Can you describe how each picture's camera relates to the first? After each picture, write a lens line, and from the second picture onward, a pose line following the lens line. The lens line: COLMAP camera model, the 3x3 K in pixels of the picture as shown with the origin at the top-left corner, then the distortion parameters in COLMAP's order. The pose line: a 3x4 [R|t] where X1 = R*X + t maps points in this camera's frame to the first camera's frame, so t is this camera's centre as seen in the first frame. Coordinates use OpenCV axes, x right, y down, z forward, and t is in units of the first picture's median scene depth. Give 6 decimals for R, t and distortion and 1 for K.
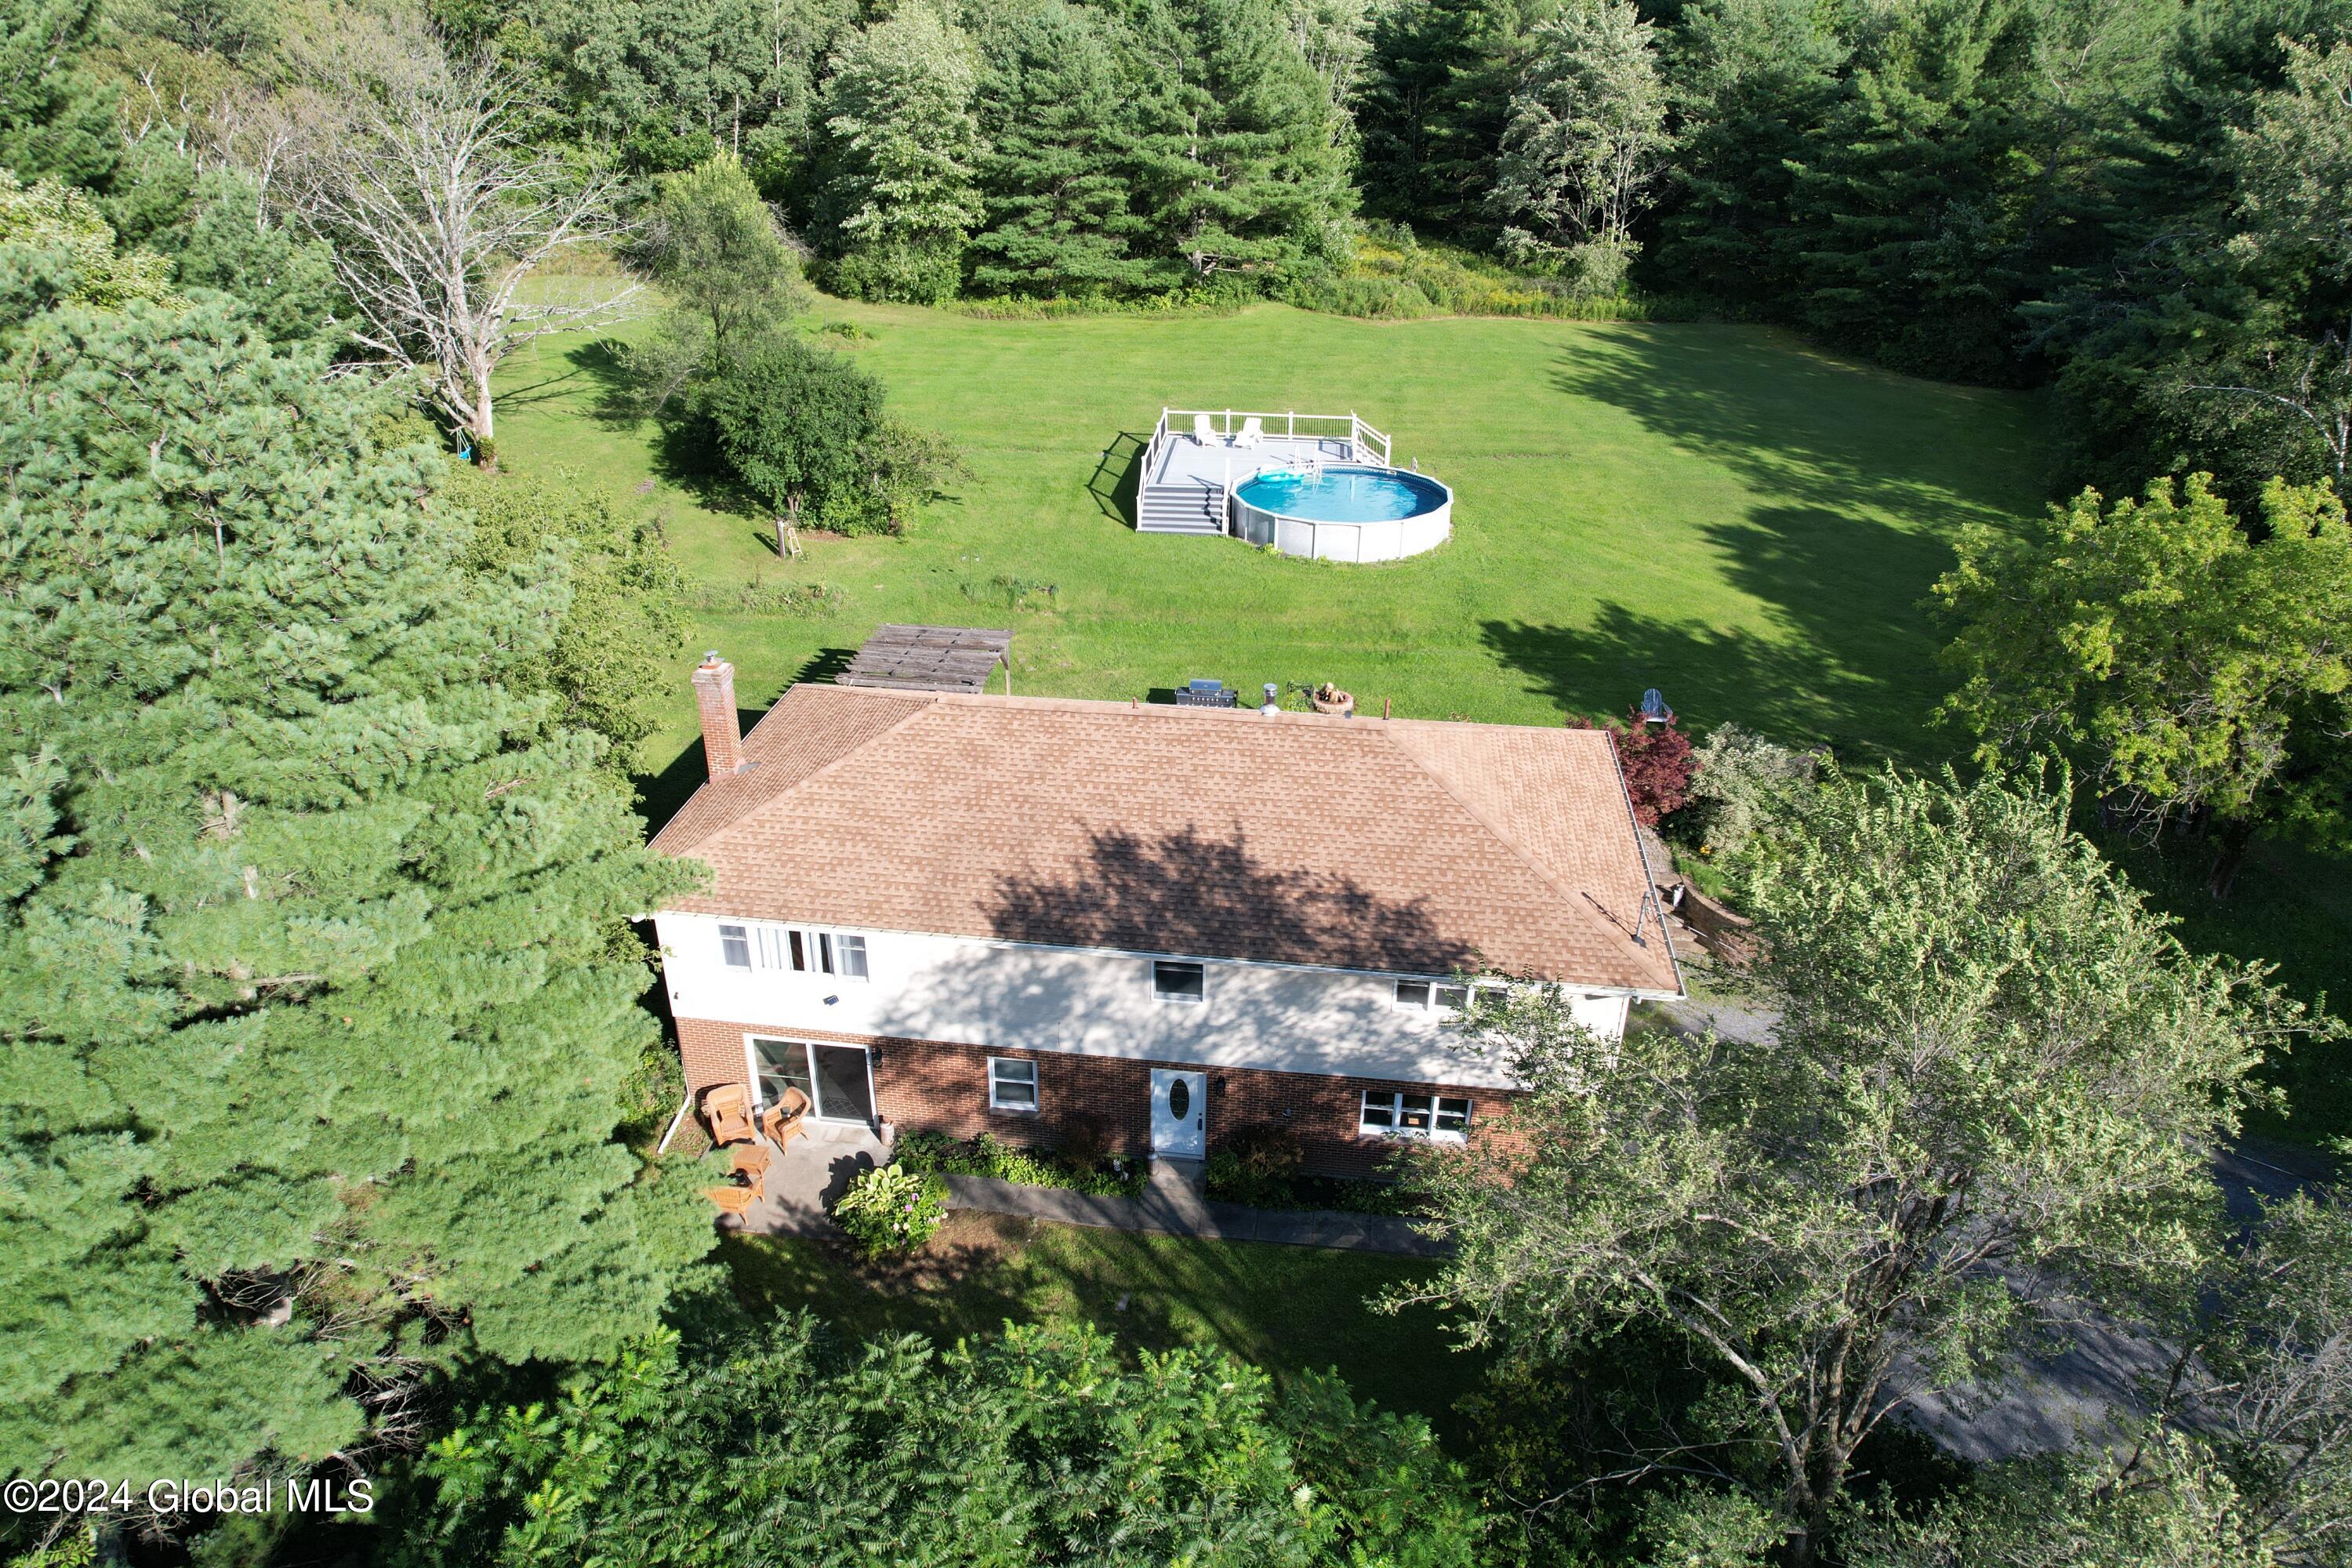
lens RADIAL K [[1501.7, 0, 1168.9], [0, 1501.7, 793.5], [0, 0, 1]] dist [-0.059178, 0.048469]
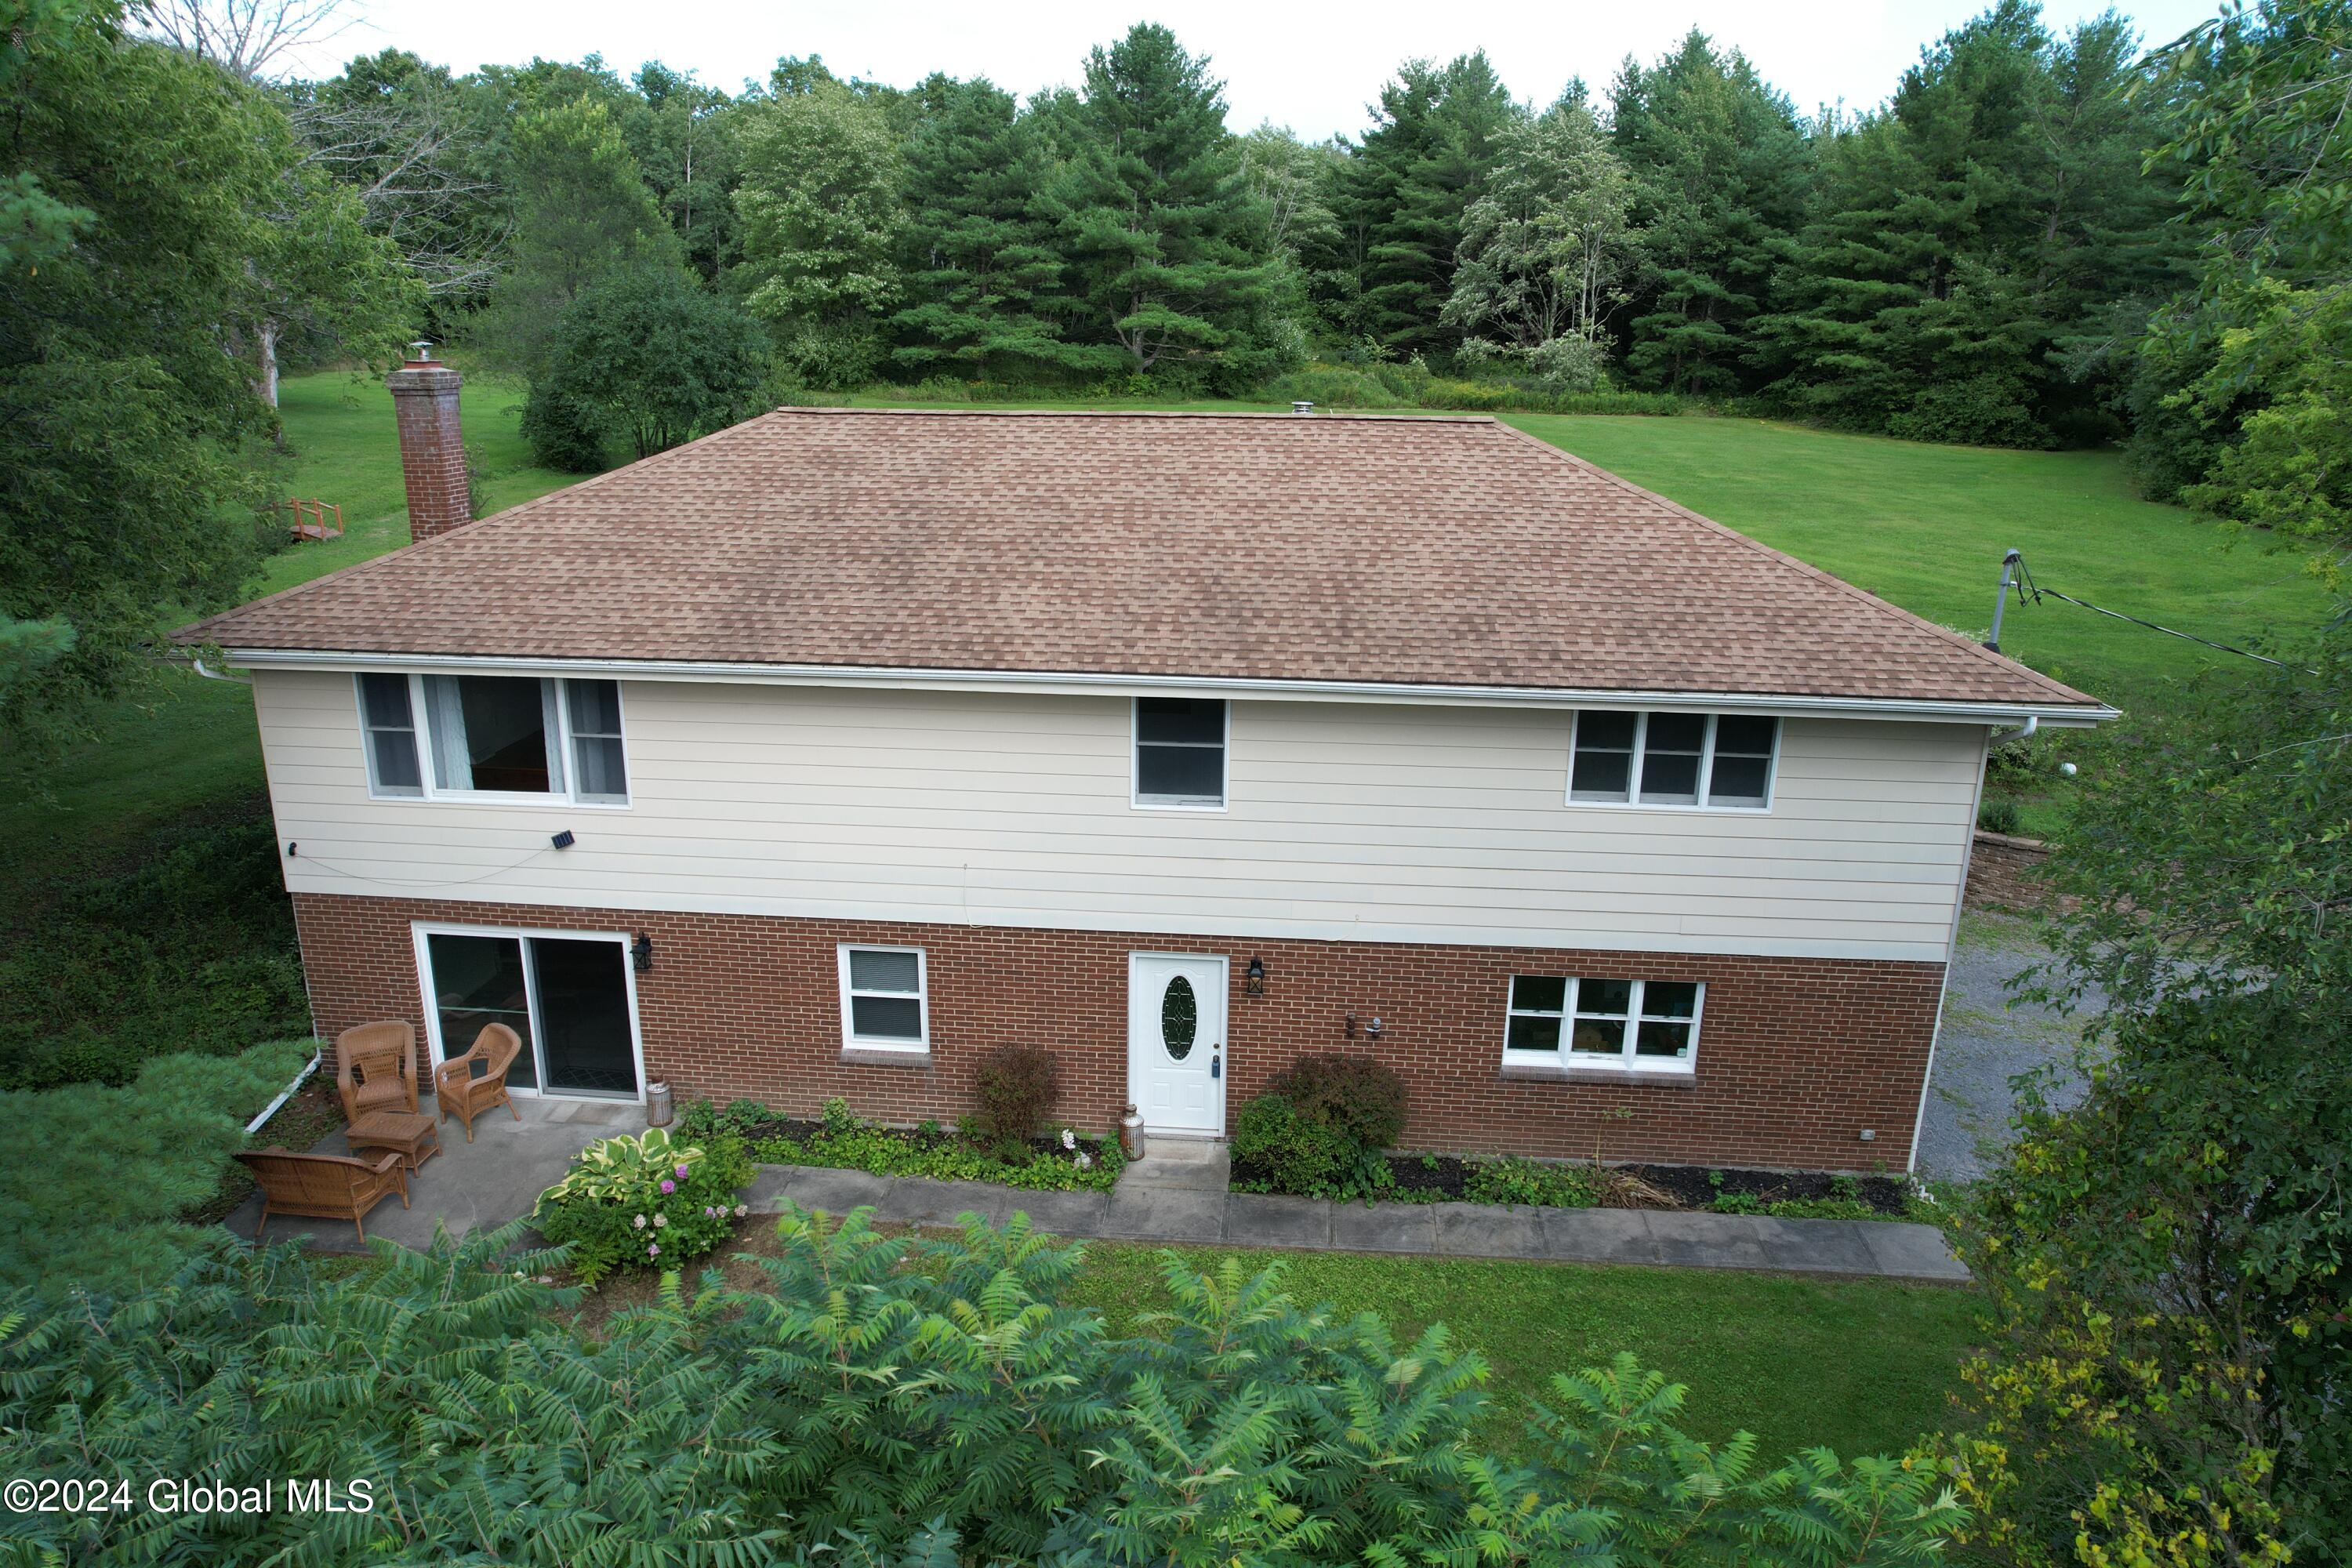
lens RADIAL K [[1501.7, 0, 1164.6], [0, 1501.7, 798.1], [0, 0, 1]] dist [-0.059178, 0.048469]
pose [[0.998911, -0.006662, 0.046175, -0.009086], [0.015097, 0.982654, -0.184833, 0.087333], [-0.044143, 0.185329, 0.981685, 0.165181]]
